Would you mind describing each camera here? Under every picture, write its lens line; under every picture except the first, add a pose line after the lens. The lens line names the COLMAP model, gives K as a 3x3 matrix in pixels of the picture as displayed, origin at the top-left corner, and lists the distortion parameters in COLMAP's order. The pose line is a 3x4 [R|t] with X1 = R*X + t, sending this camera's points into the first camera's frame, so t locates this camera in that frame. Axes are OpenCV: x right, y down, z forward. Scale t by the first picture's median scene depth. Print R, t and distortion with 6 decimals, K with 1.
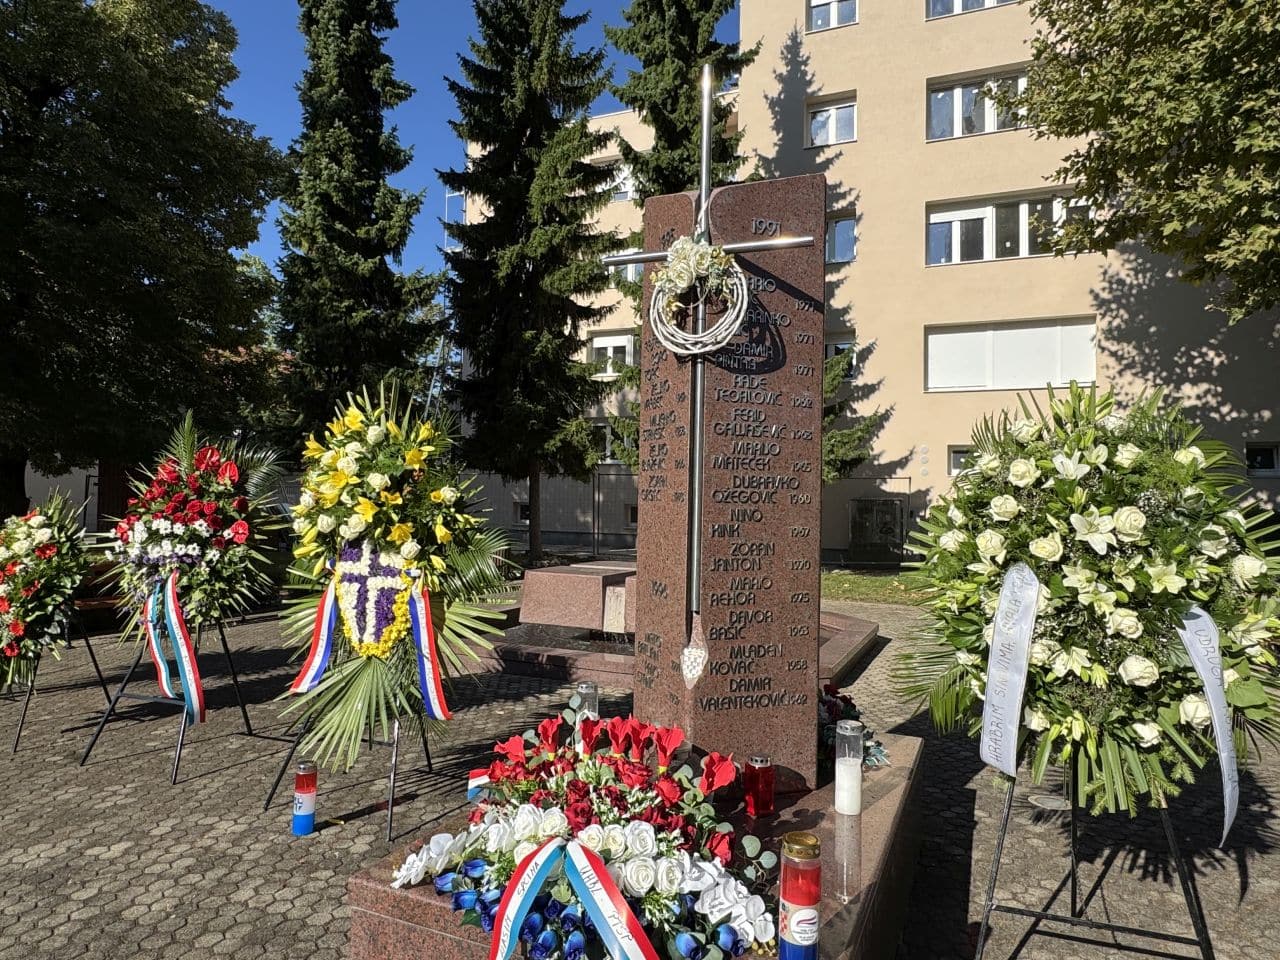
lens RADIAL K [[821.3, 0, 615.4], [0, 821.3, 474.9], [0, 0, 1]] dist [-0.007661, 0.005164]
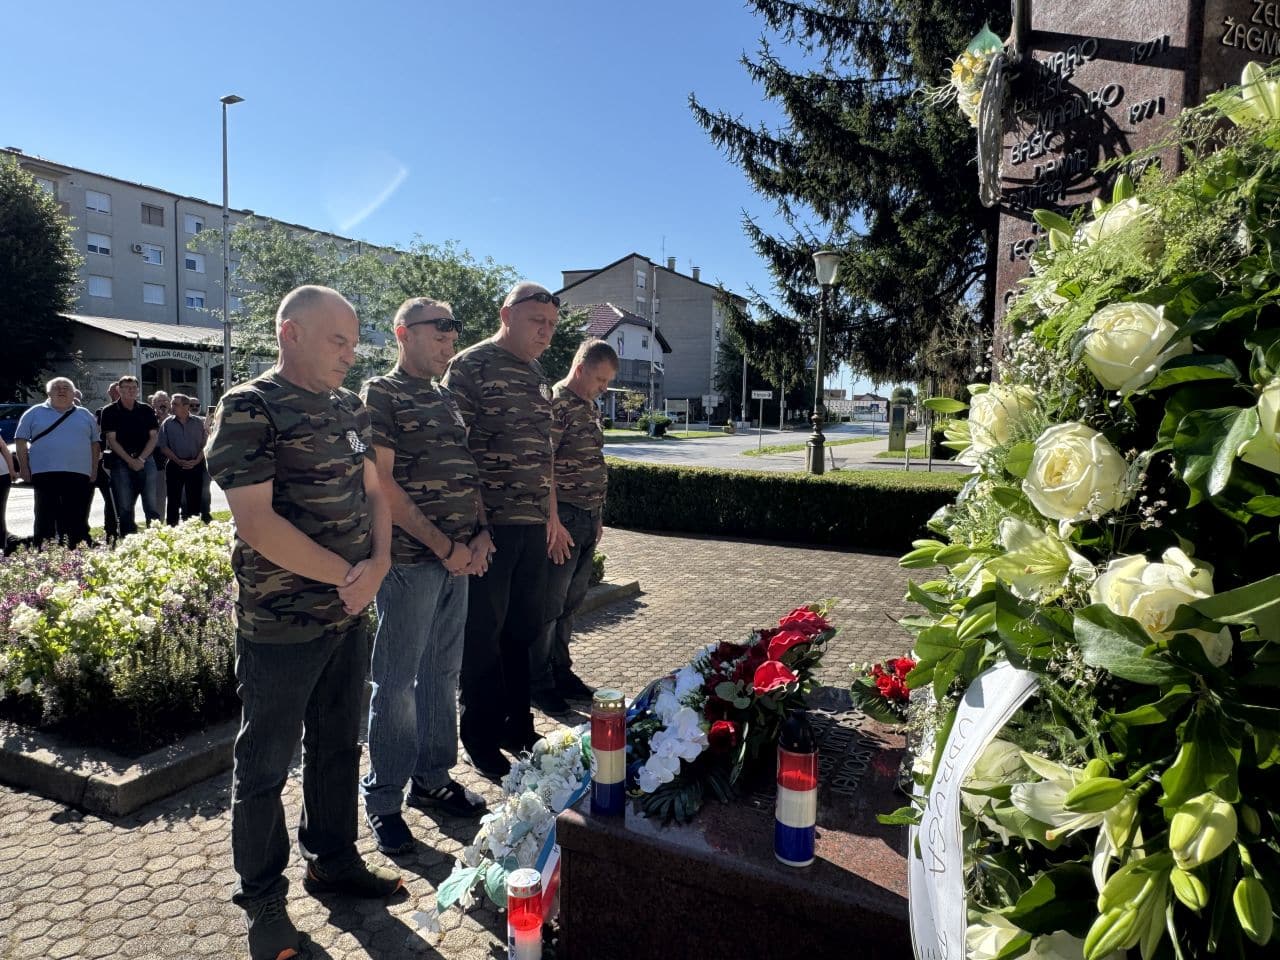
lens RADIAL K [[821.3, 0, 627.1], [0, 821.3, 473.5], [0, 0, 1]] dist [-0.007661, 0.005164]
pose [[-0.021262, 0.060294, -0.997954, 0.823412], [0.013005, 0.998112, 0.060027, 0.044794], [0.999689, -0.011702, -0.022006, 0.658774]]
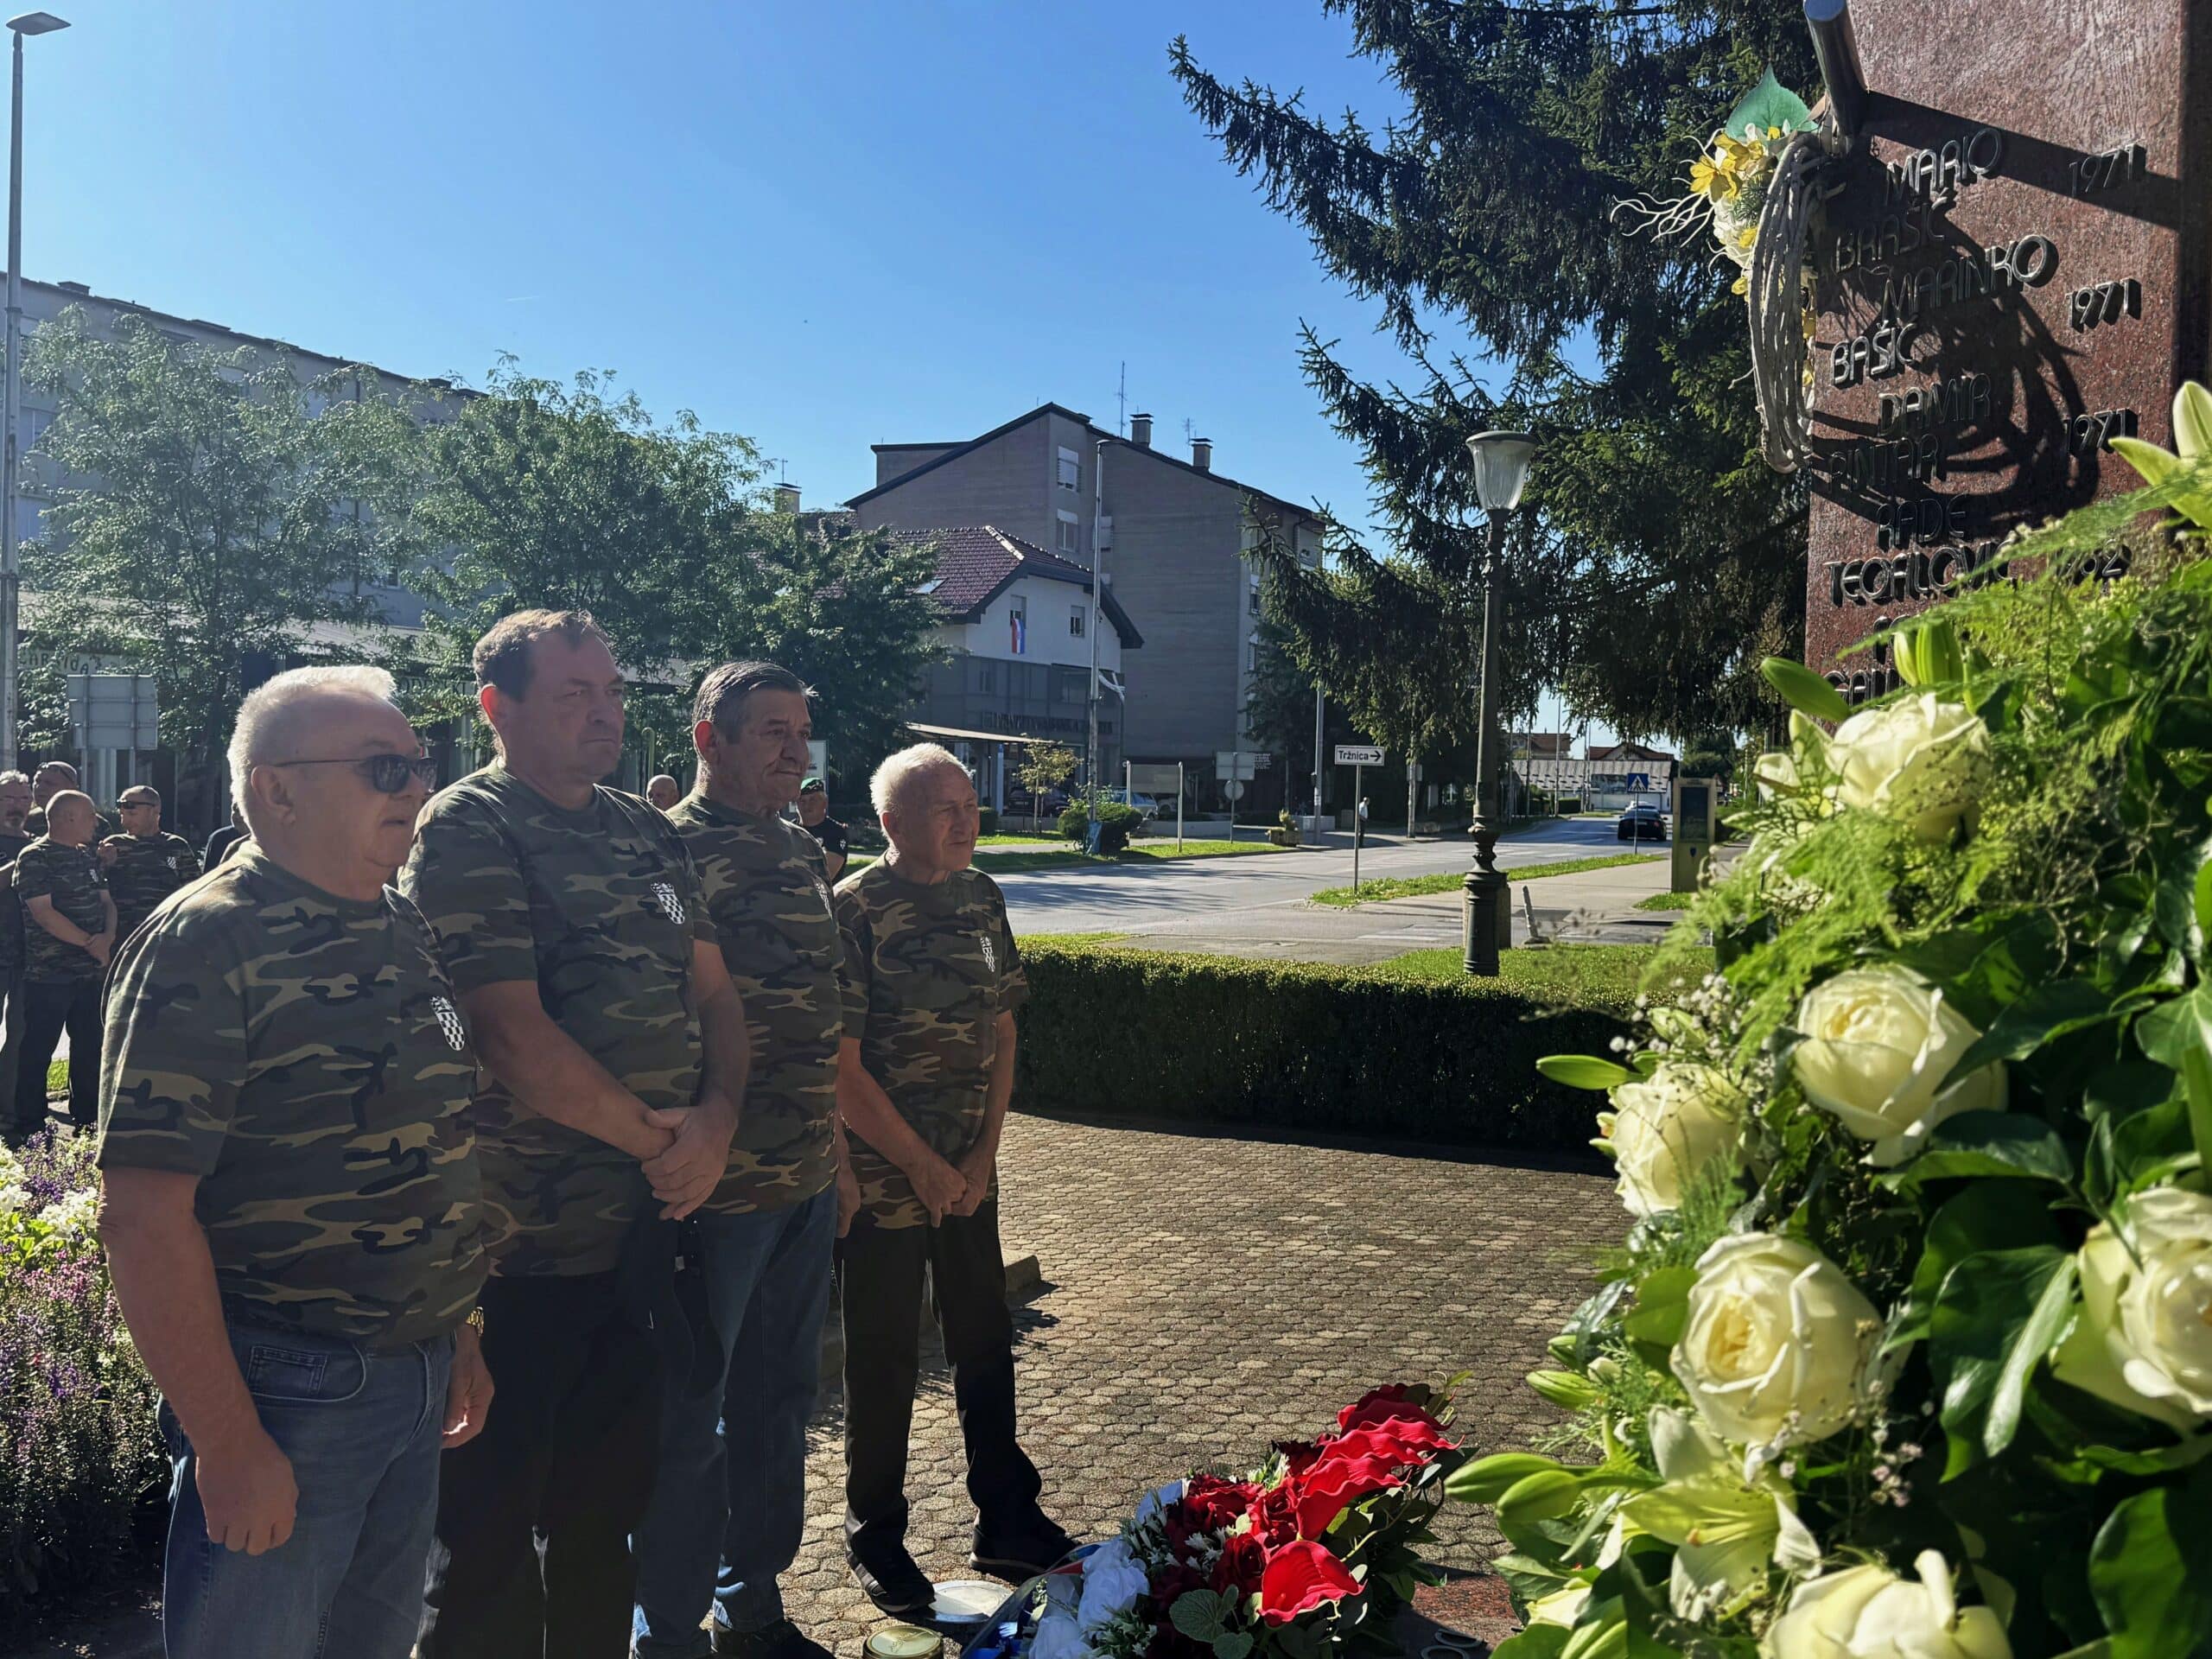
lens RADIAL K [[2037.3, 0, 1123.9], [0, 2037.3, 814.6], [0, 0, 1]] dist [0.054776, 0.000000]
pose [[0.022300, -0.000548, -0.999751, 0.863844], [0.013648, 0.999907, -0.000244, -0.014379], [0.999658, -0.013639, 0.022306, 0.690406]]
